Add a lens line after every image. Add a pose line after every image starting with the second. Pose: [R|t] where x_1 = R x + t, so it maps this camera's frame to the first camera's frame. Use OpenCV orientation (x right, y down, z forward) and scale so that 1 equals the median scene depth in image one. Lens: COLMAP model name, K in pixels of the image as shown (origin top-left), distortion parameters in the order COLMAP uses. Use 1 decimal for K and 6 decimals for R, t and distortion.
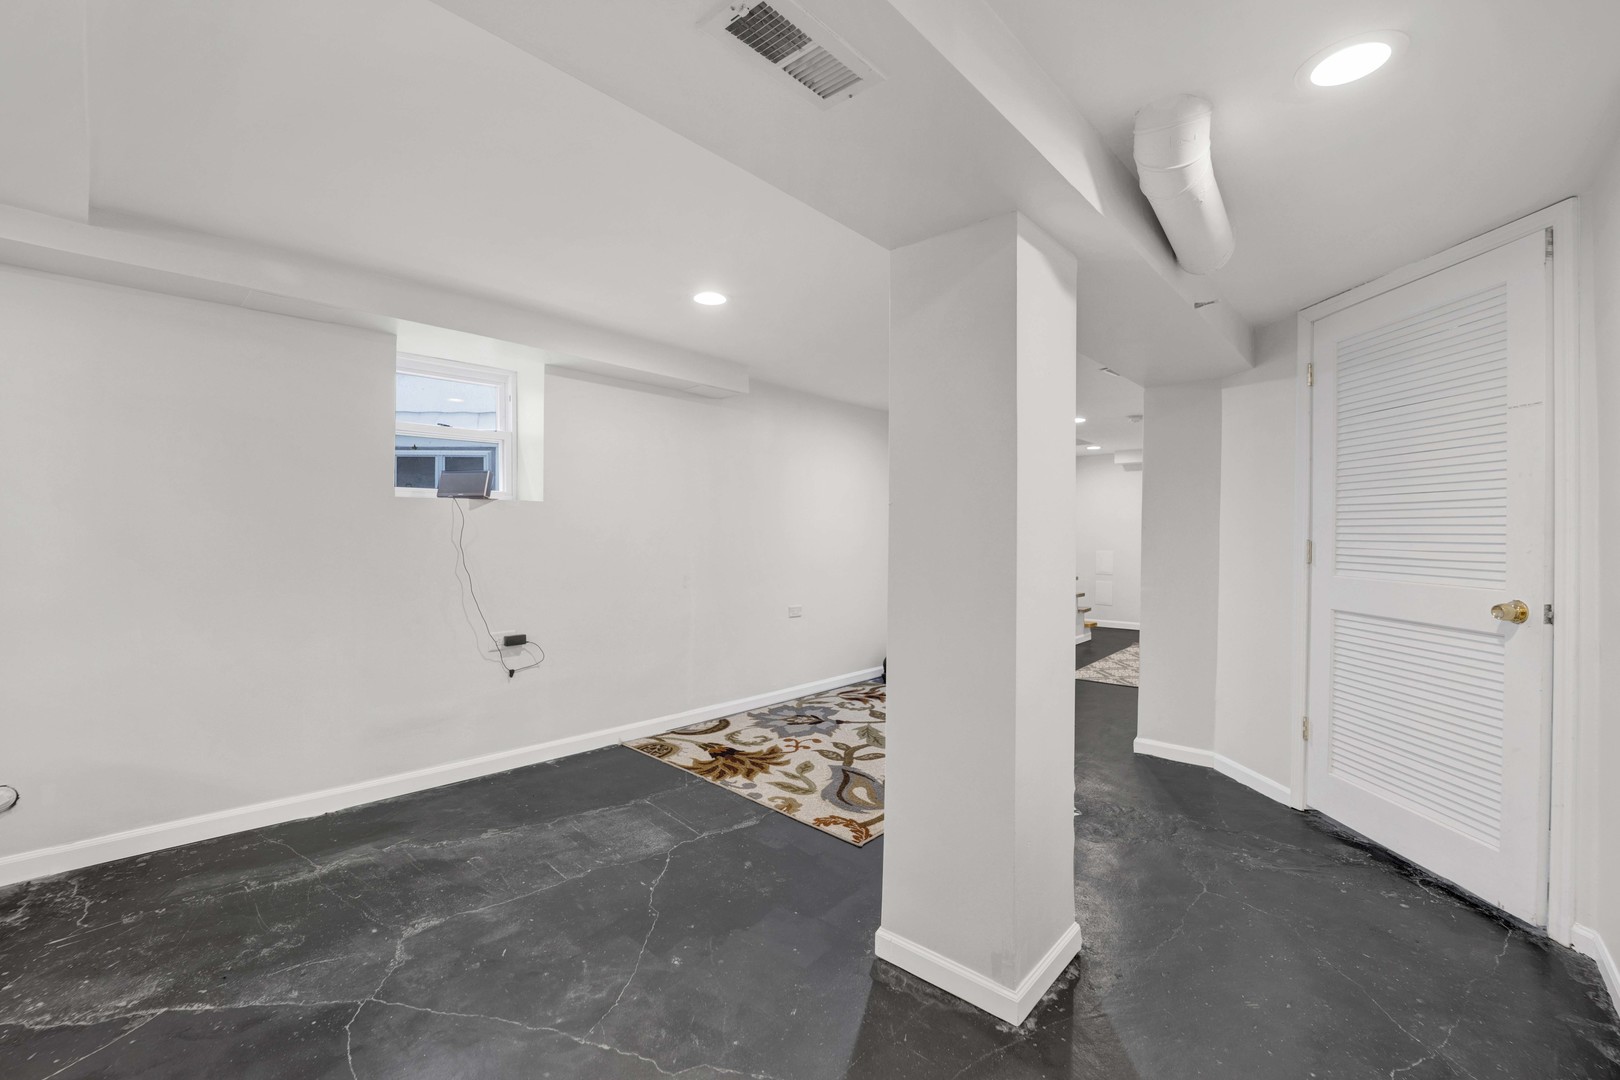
lens RADIAL K [[670.4, 0, 804.1], [0, 670.4, 540.4], [0, 0, 1]] dist [-0.008420, -0.007527]
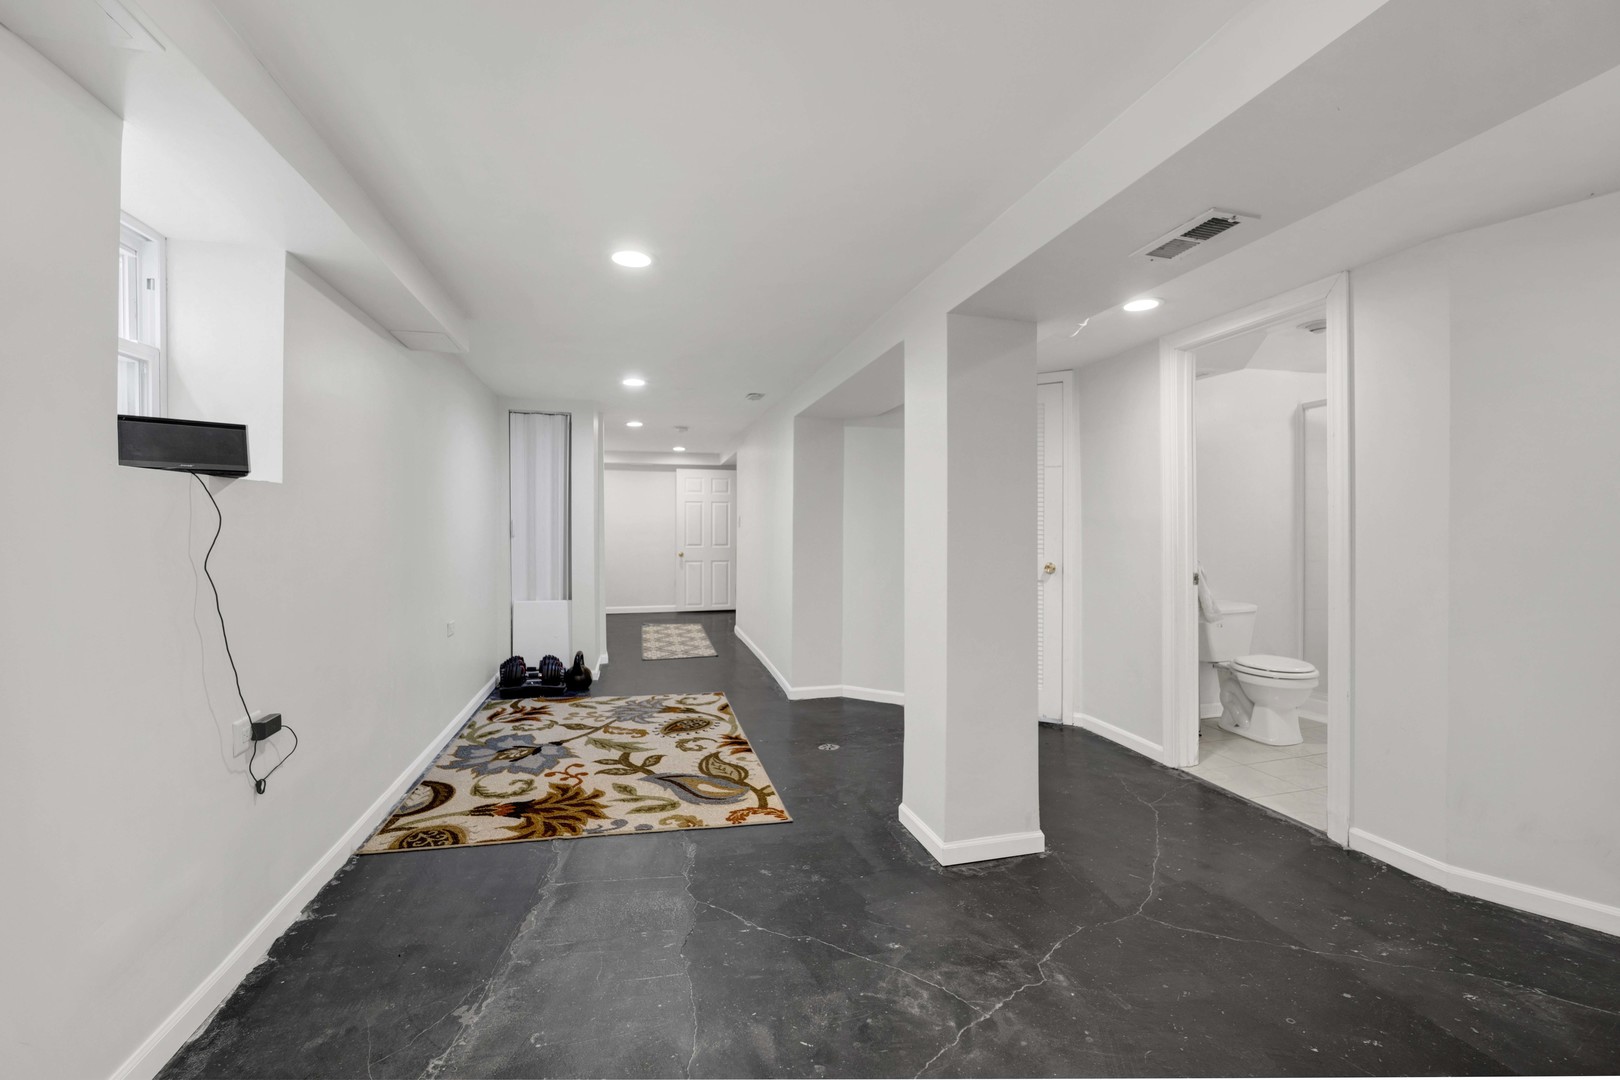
lens RADIAL K [[670.4, 0, 804.1], [0, 670.4, 540.4], [0, 0, 1]] dist [-0.008420, -0.007527]
pose [[0.549843, -0.021332, 0.834996, -0.595183], [0.008468, 0.999765, 0.019965, -0.014816], [-0.835225, -0.003907, 0.549894, 0.286357]]
